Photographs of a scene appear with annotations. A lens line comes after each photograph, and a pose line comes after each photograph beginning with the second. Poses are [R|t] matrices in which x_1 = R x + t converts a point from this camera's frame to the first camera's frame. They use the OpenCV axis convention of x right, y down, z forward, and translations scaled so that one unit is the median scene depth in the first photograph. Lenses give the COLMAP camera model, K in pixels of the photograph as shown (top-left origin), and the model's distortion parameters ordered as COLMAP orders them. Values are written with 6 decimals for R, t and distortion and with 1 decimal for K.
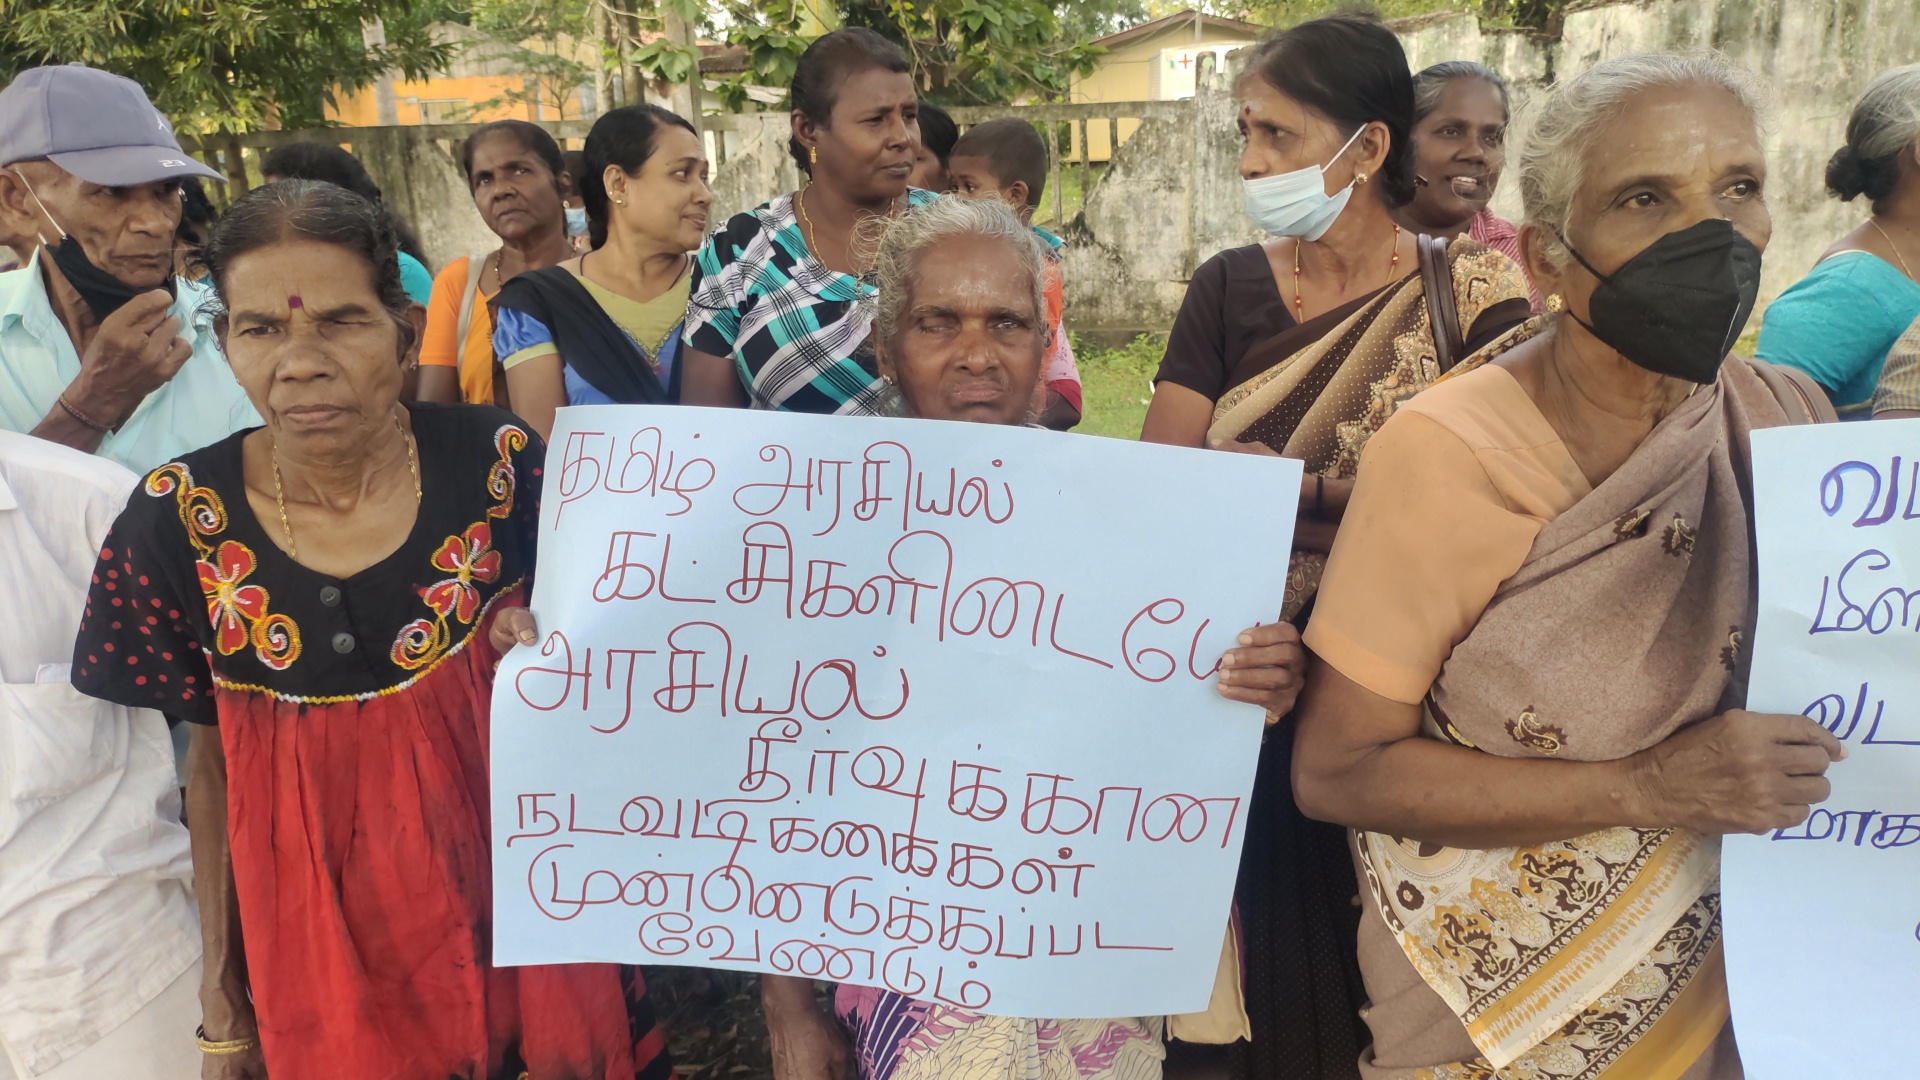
lens RADIAL K [[1397.8, 0, 968.5], [0, 1397.8, 531.0], [0, 0, 1]] dist [0.042281, -0.048253]
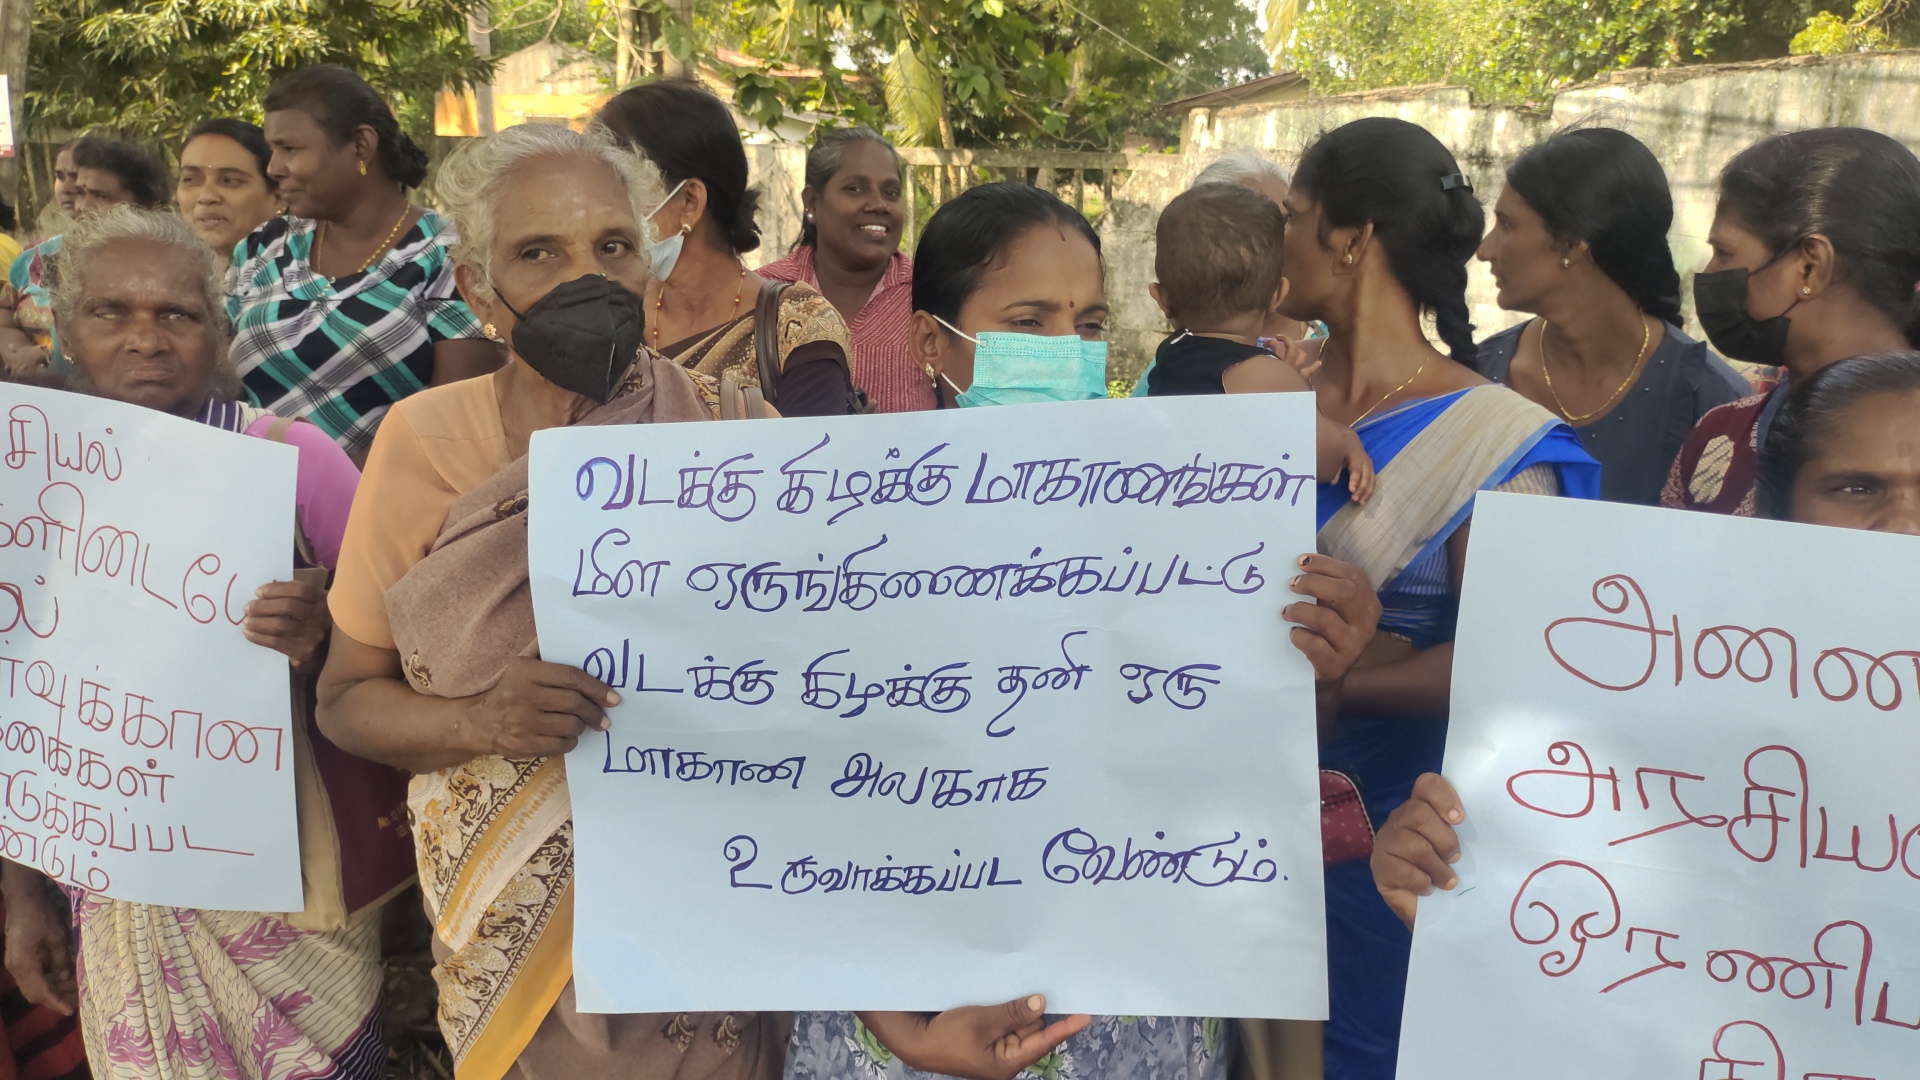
lens RADIAL K [[1397.8, 0, 986.6], [0, 1397.8, 533.2], [0, 0, 1]] dist [0.042281, -0.048253]
pose [[0.996841, 0.079056, -0.007666, 0.745147], [-0.079215, 0.996584, -0.023365, 0.008546], [0.005792, 0.023898, 0.999698, -0.190030]]
